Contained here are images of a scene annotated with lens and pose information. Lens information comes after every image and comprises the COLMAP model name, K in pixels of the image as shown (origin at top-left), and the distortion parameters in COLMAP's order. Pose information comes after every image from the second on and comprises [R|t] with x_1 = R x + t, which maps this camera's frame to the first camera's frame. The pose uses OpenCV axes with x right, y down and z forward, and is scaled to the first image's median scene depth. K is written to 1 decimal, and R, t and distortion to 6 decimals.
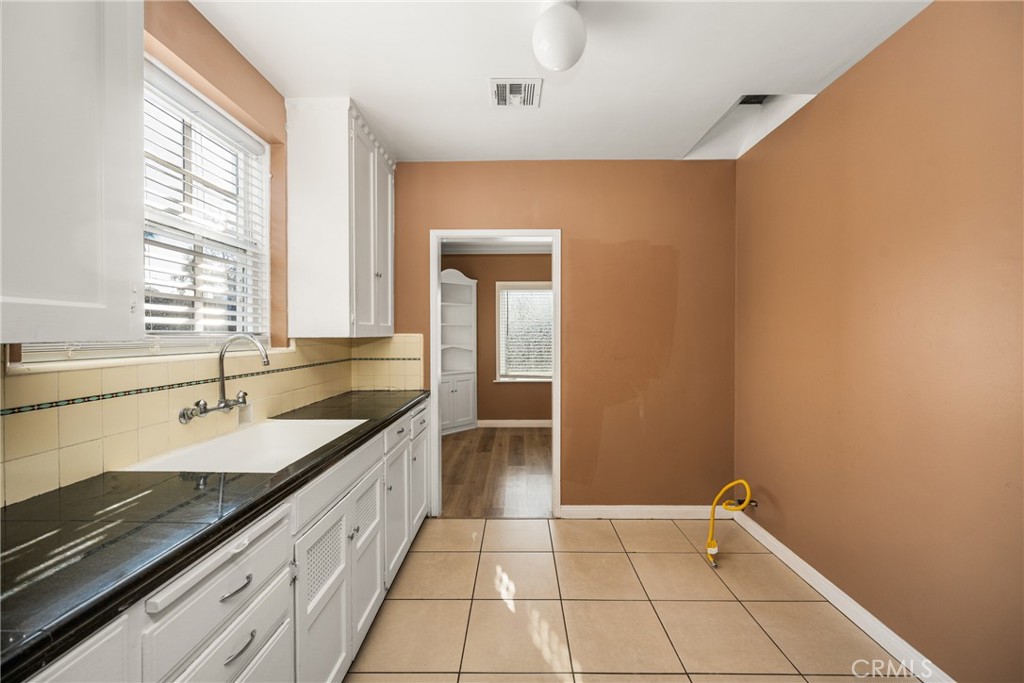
lens RADIAL K [[415.2, 0, 511.5], [0, 415.2, 334.6], [0, 0, 1]] dist [-0.001018, -0.000171]
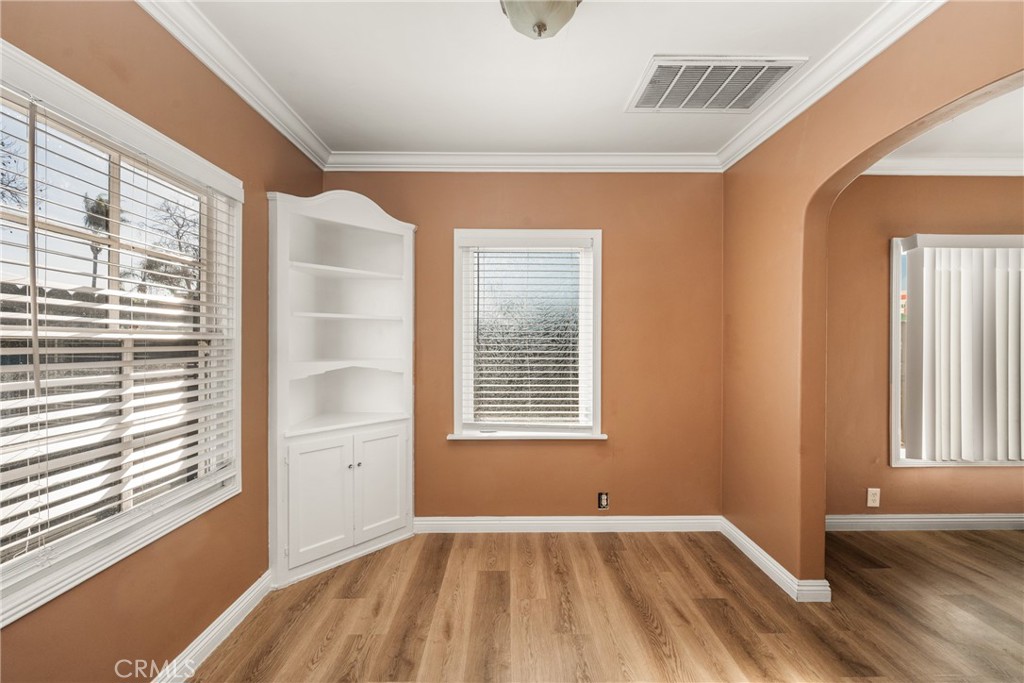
lens RADIAL K [[415.2, 0, 511.5], [0, 415.2, 334.6], [0, 0, 1]] dist [-0.001018, -0.000171]
pose [[0.999756, 0.002467, 0.021949, 0.018416], [-0.001961, 0.999732, -0.023077, 0.005363], [-0.022000, 0.023028, 0.999493, 0.522004]]
